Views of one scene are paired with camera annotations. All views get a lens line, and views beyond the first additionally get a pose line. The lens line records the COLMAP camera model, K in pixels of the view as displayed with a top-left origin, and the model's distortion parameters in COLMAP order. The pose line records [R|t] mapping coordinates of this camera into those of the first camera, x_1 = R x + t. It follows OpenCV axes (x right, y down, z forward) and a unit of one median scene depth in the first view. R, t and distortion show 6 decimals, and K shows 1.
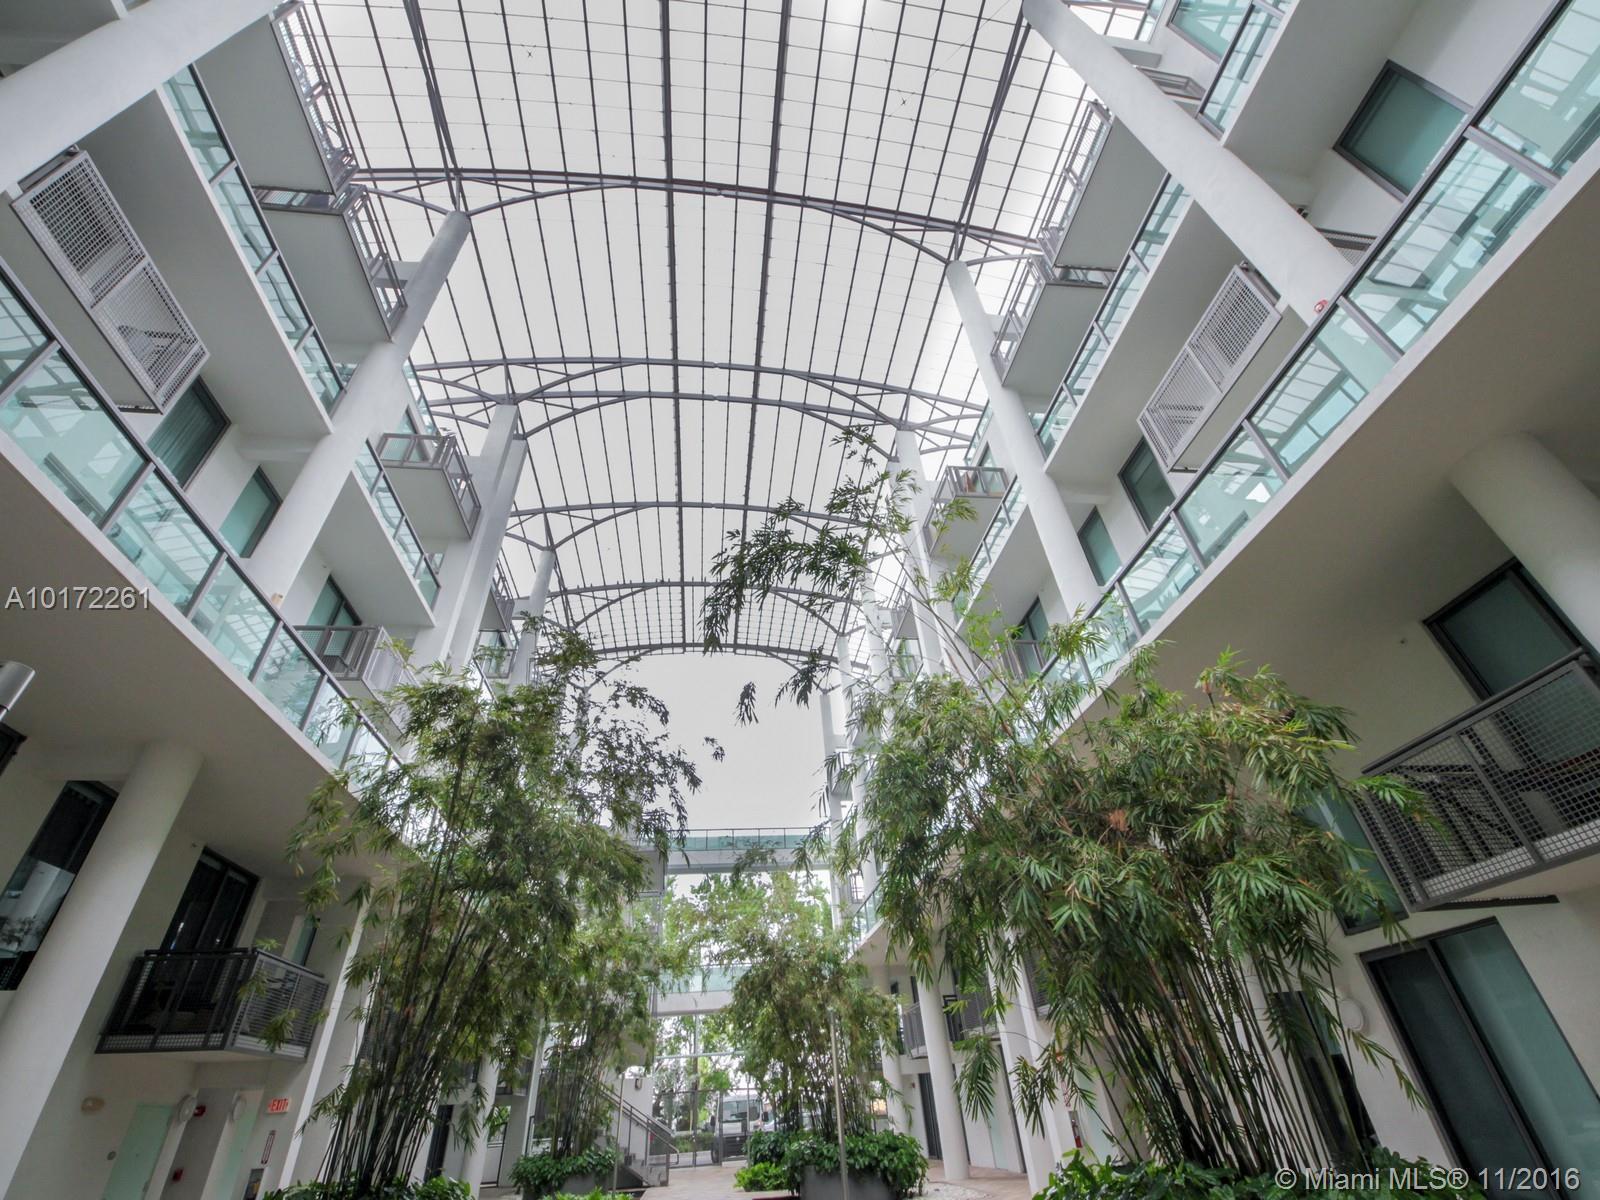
lens RADIAL K [[687.3, 0, 800.0], [0, 687.3, 600.0], [0, 0, 1]] dist [0.000536, -0.000326]
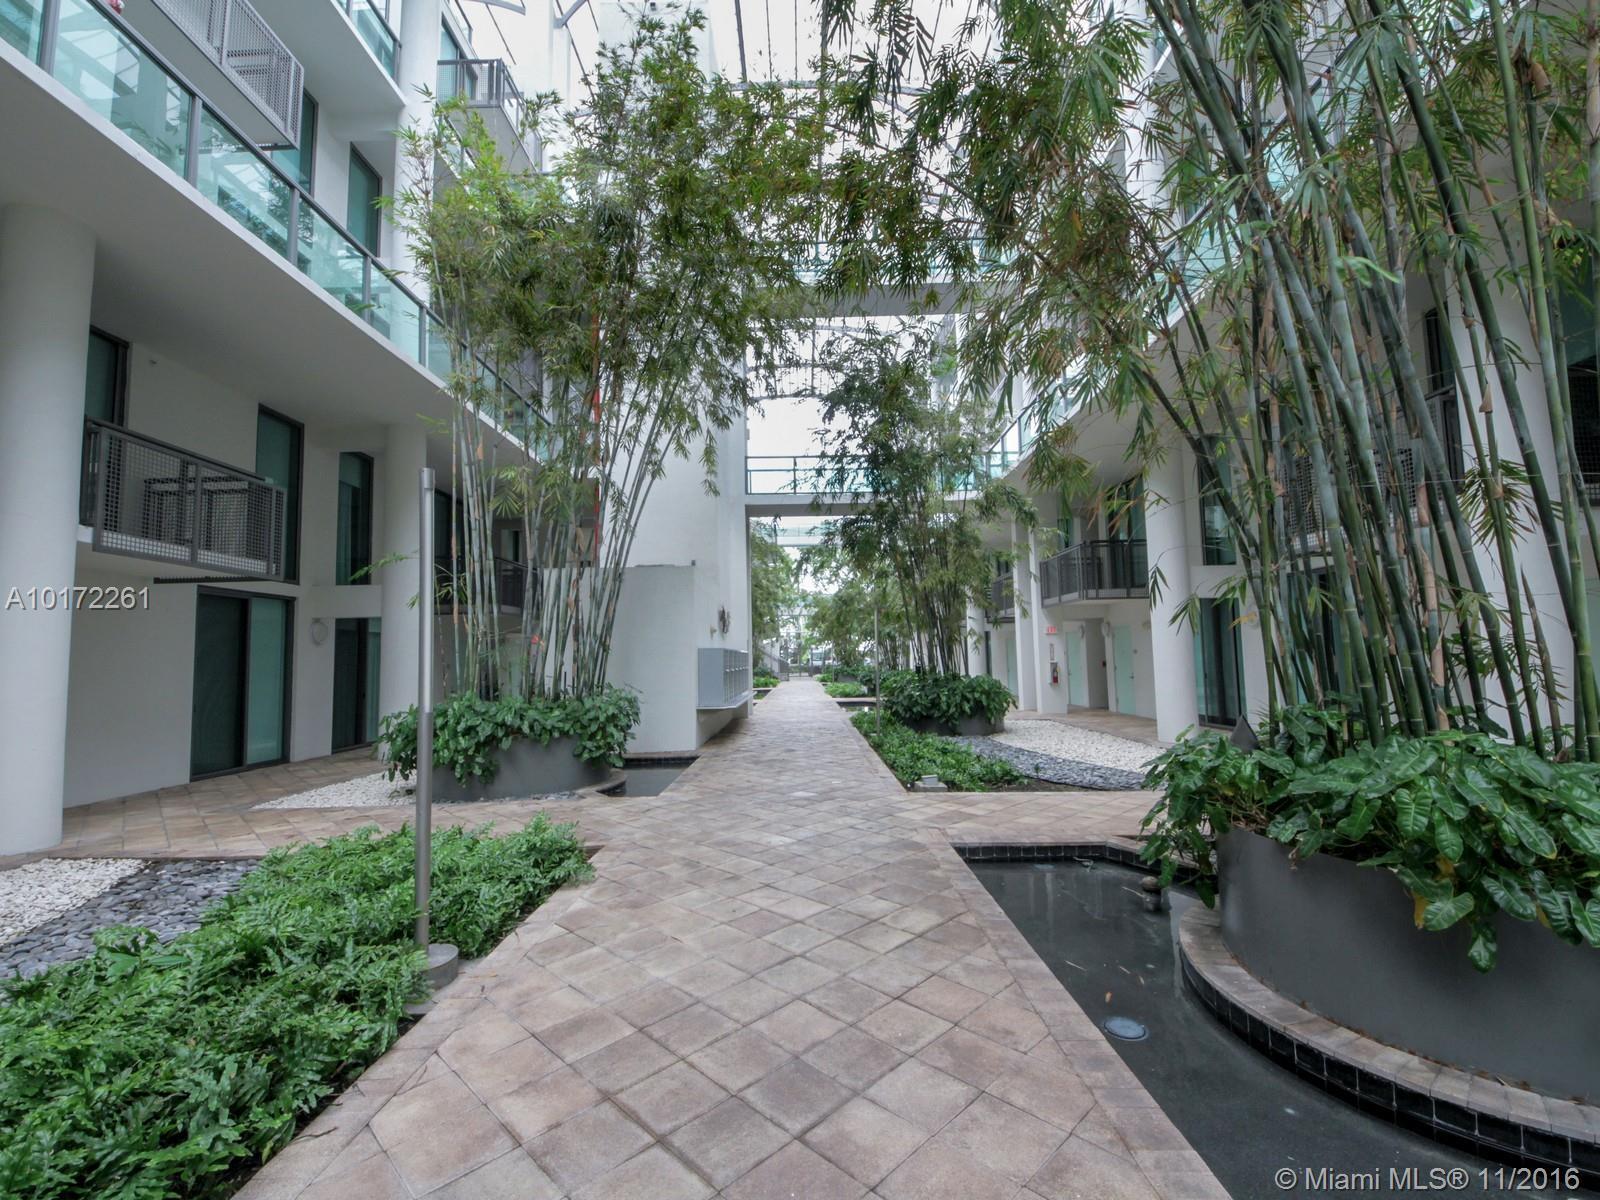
lens RADIAL K [[687.3, 0, 800.0], [0, 687.3, 600.0], [0, 0, 1]] dist [0.000536, -0.000326]
pose [[0.990508, 0.008792, -0.137170, 0.044633], [0.064514, 0.851460, 0.520436, -0.155985], [0.121371, -0.524346, 0.842811, -0.215388]]
